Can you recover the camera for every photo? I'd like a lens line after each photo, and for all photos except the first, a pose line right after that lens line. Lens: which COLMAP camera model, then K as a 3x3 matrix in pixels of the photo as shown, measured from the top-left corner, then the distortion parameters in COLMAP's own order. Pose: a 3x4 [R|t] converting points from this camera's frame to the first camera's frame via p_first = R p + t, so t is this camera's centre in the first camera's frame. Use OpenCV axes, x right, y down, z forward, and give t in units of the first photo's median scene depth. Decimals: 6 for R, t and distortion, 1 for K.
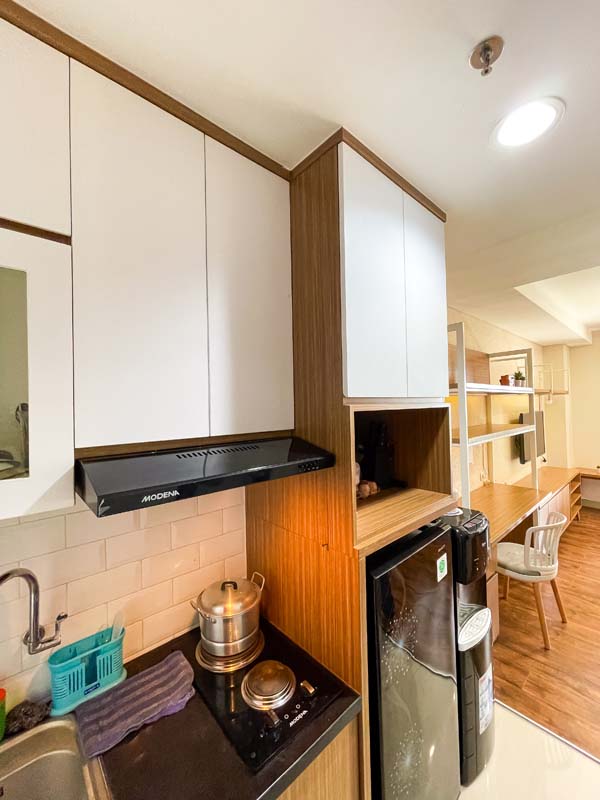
lens RADIAL K [[324.0, 0, 301.3], [0, 324.0, 402.7], [0, 0, 1]] dist [-0.003238, 0.000314]
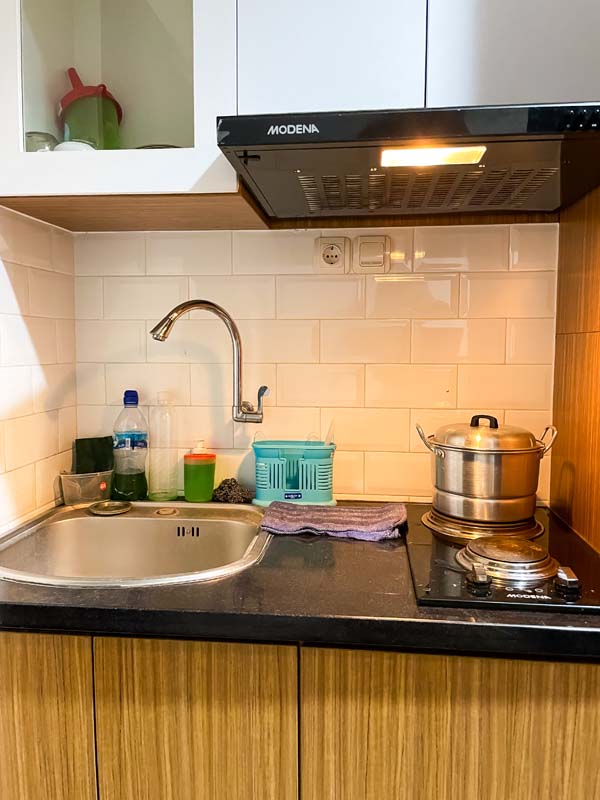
lens RADIAL K [[595.0, 0, 305.2], [0, 595.0, 394.5], [0, 0, 1]] dist [0.058098, -0.083232]
pose [[0.677629, 0.087167, -0.730220, 0.382360], [-0.009542, 0.993909, 0.109789, 0.470333], [0.735342, -0.067429, 0.674334, 0.069976]]
